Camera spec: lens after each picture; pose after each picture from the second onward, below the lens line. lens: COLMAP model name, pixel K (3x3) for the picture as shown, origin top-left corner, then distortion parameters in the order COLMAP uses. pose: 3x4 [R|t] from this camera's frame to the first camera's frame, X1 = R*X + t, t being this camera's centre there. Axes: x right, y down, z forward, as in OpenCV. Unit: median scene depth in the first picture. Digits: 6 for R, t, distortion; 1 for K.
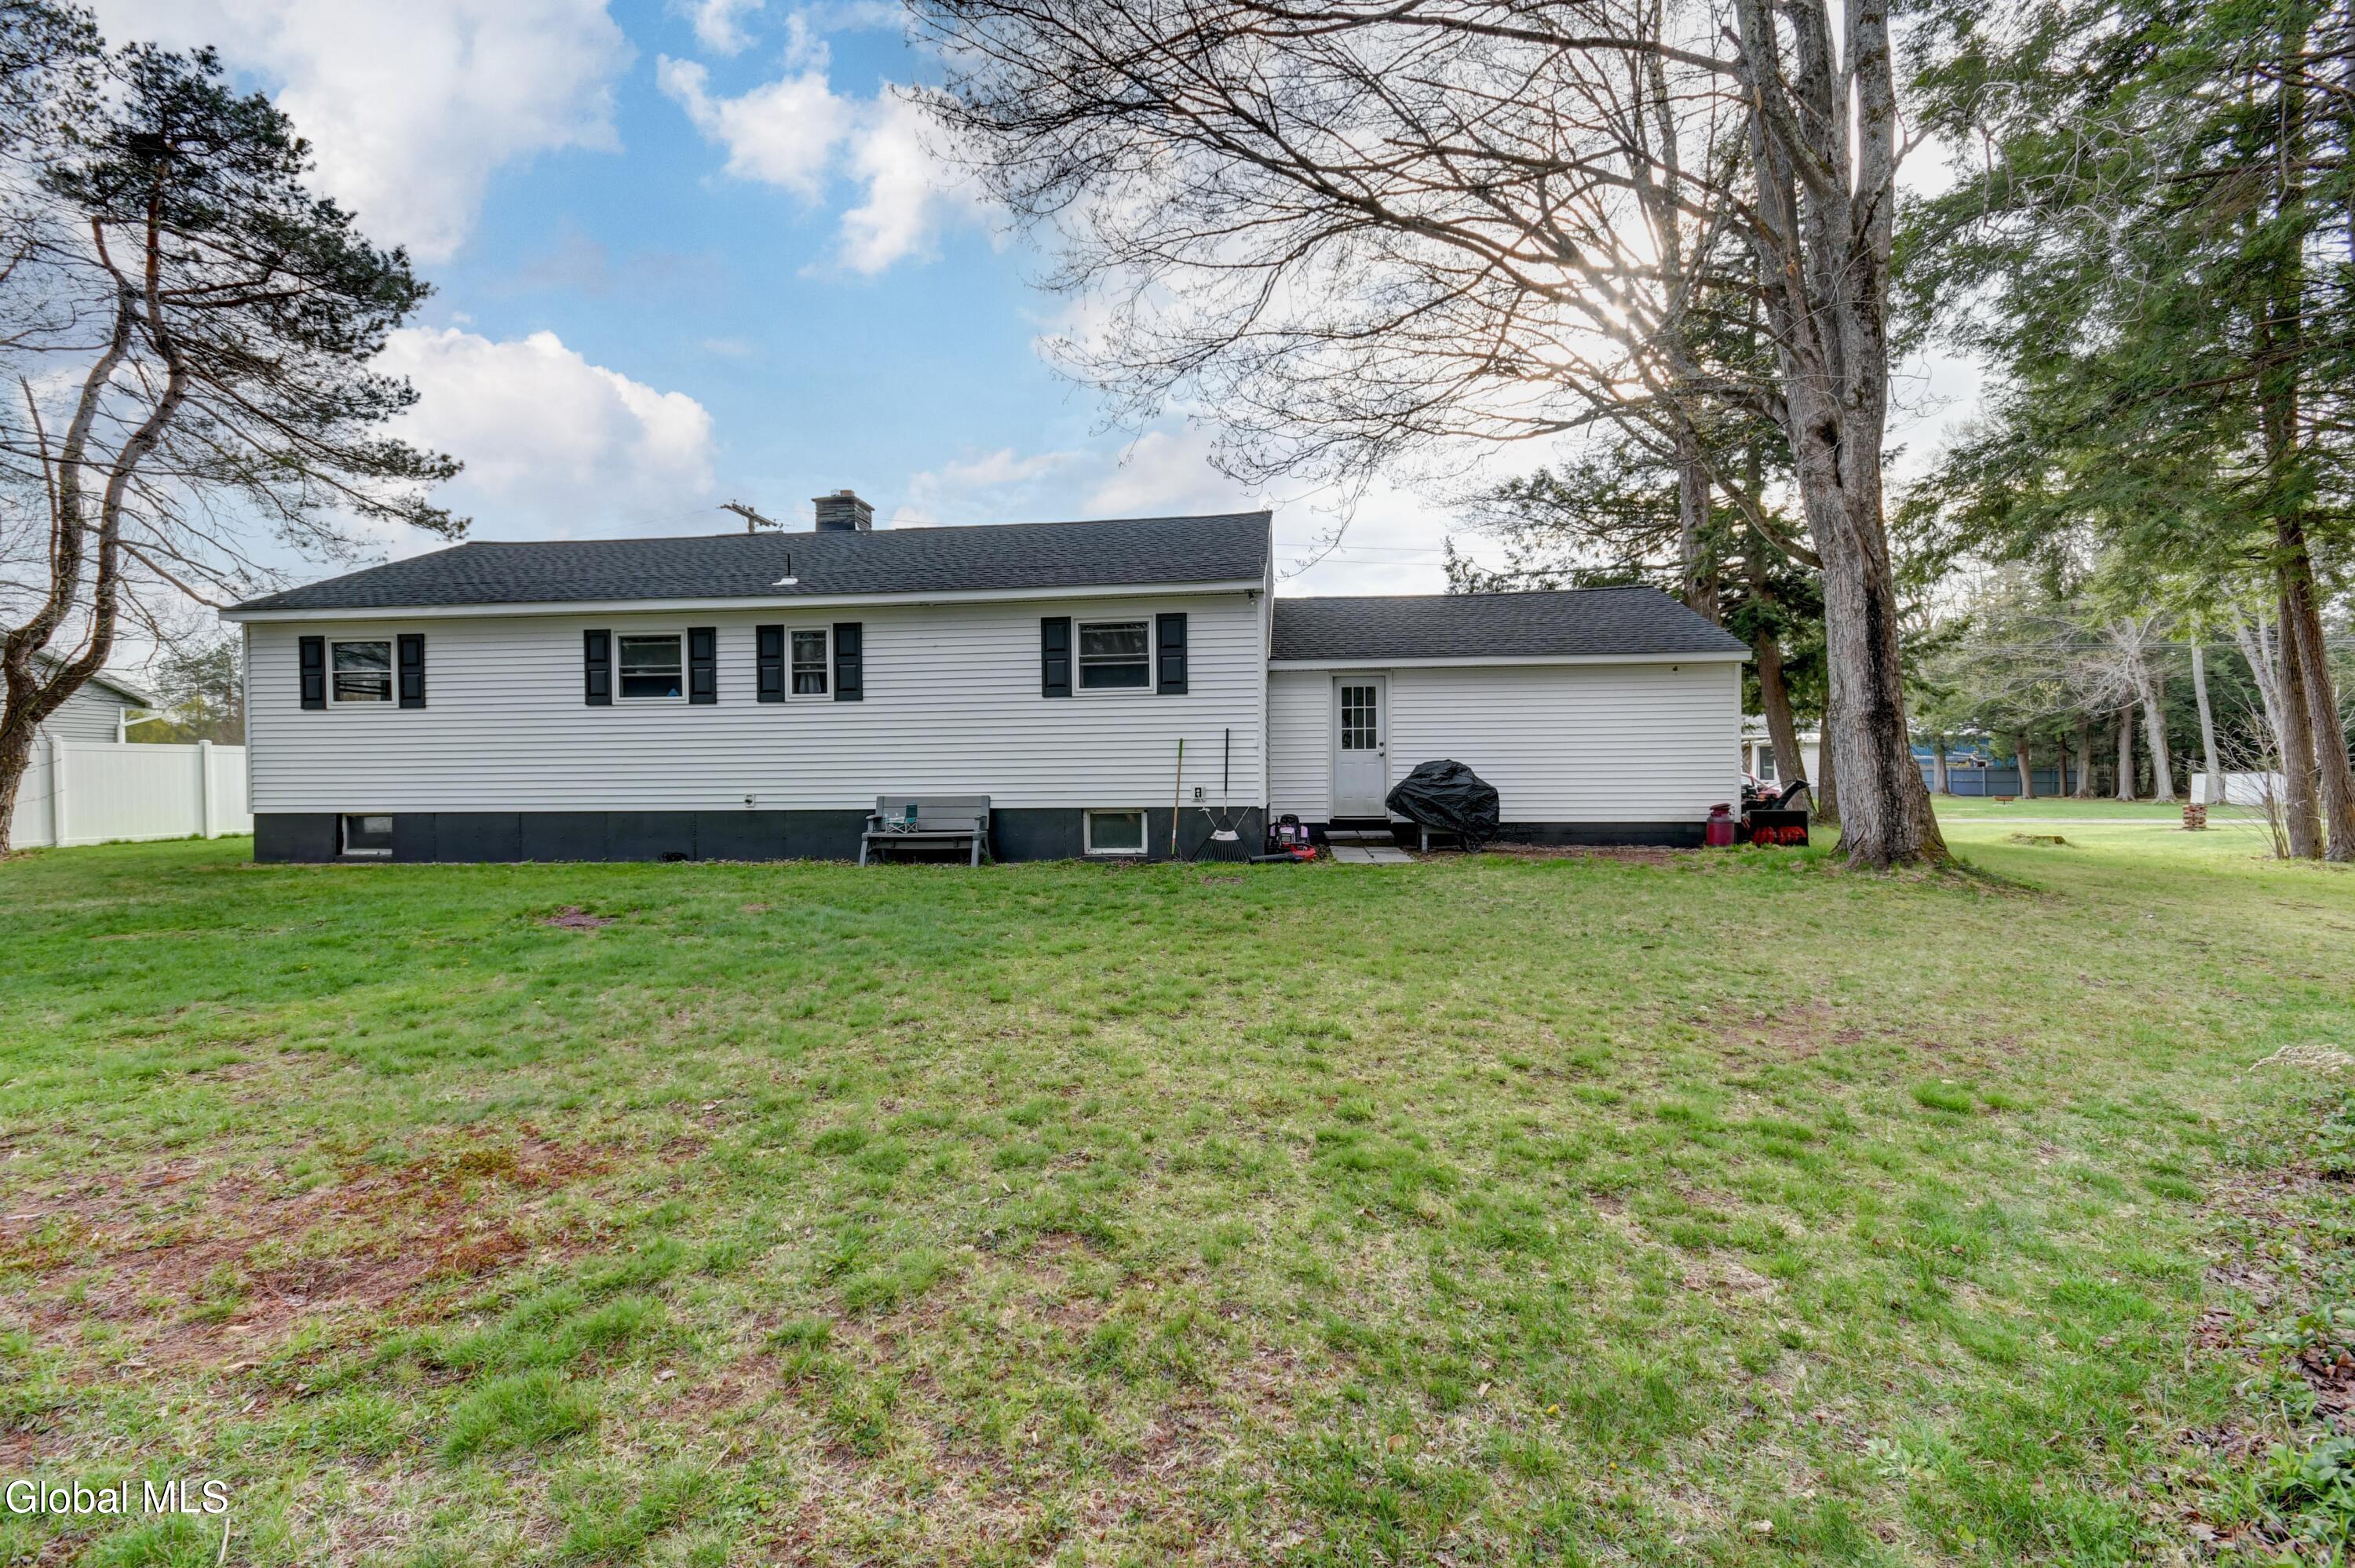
lens RADIAL K [[1078.6, 0, 1179.5], [0, 1078.6, 776.8], [0, 0, 1]] dist [0.000281, 0.000484]
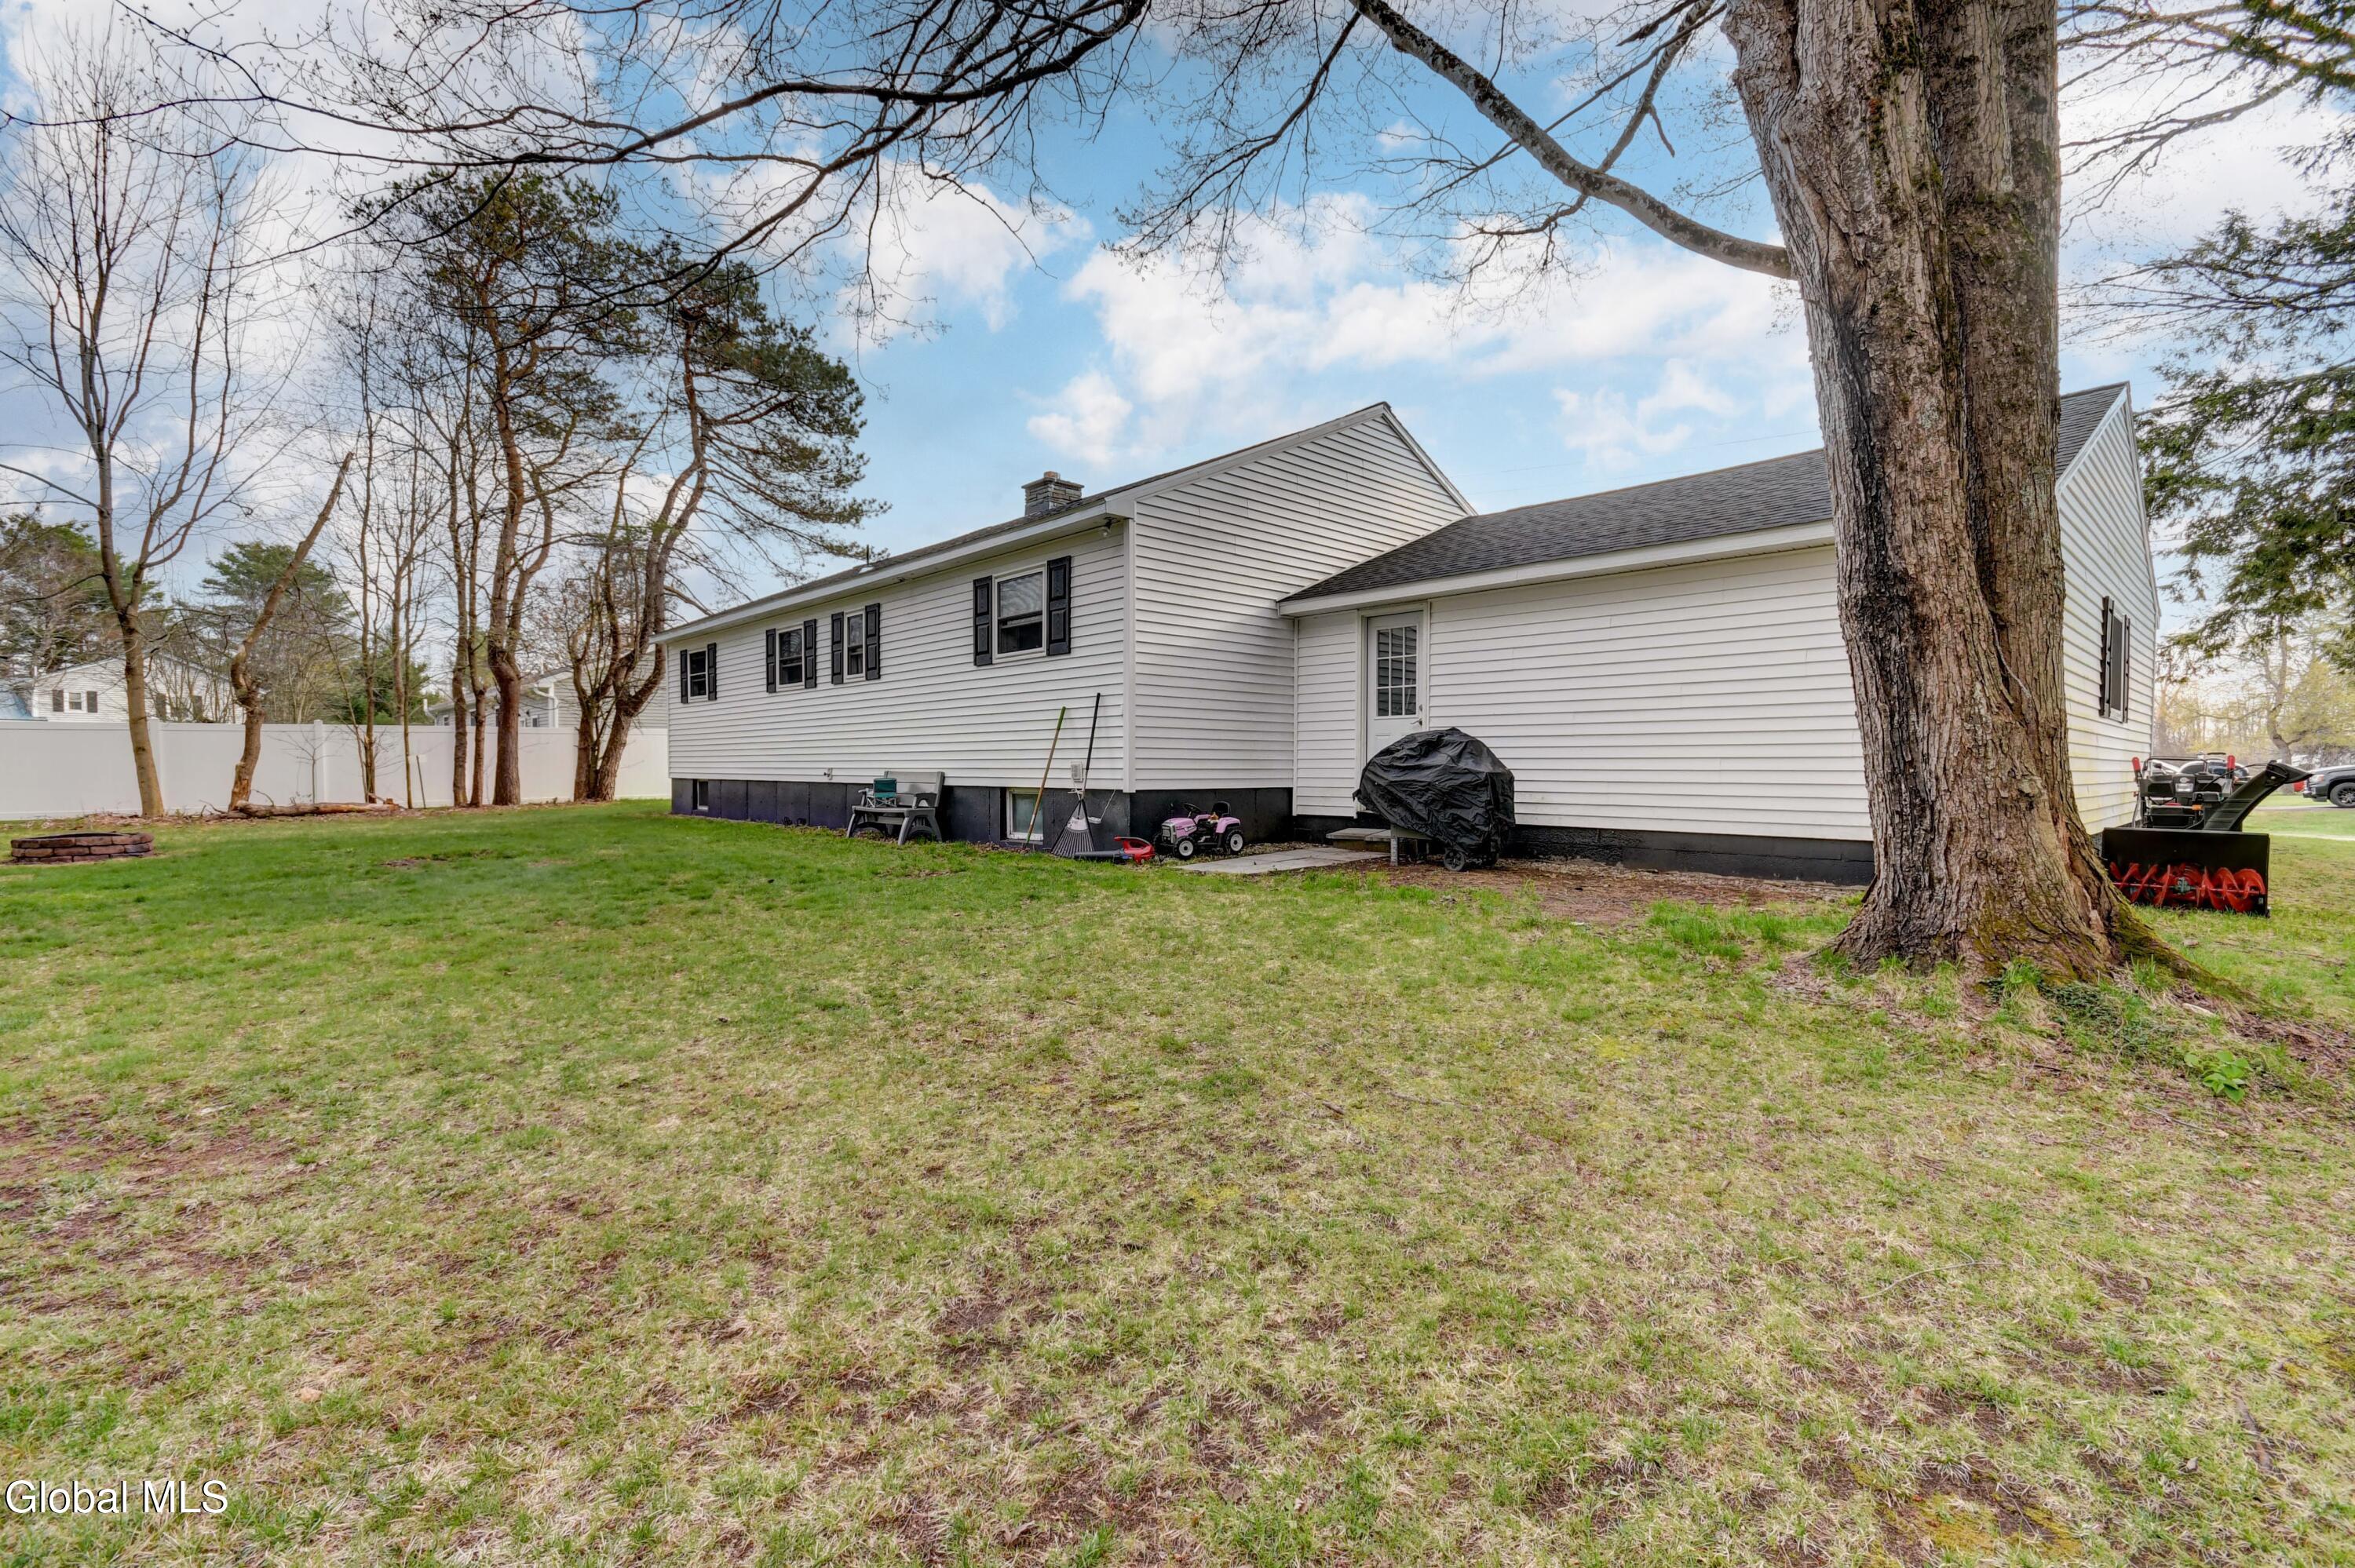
lens RADIAL K [[1078.6, 0, 1176.4], [0, 1078.6, 783.3], [0, 0, 1]] dist [0.000281, 0.000484]
pose [[0.742256, 0.020019, -0.669818, 0.572347], [-0.006077, 0.999714, 0.023144, 0.003593], [0.670089, -0.013109, 0.742165, 0.393505]]
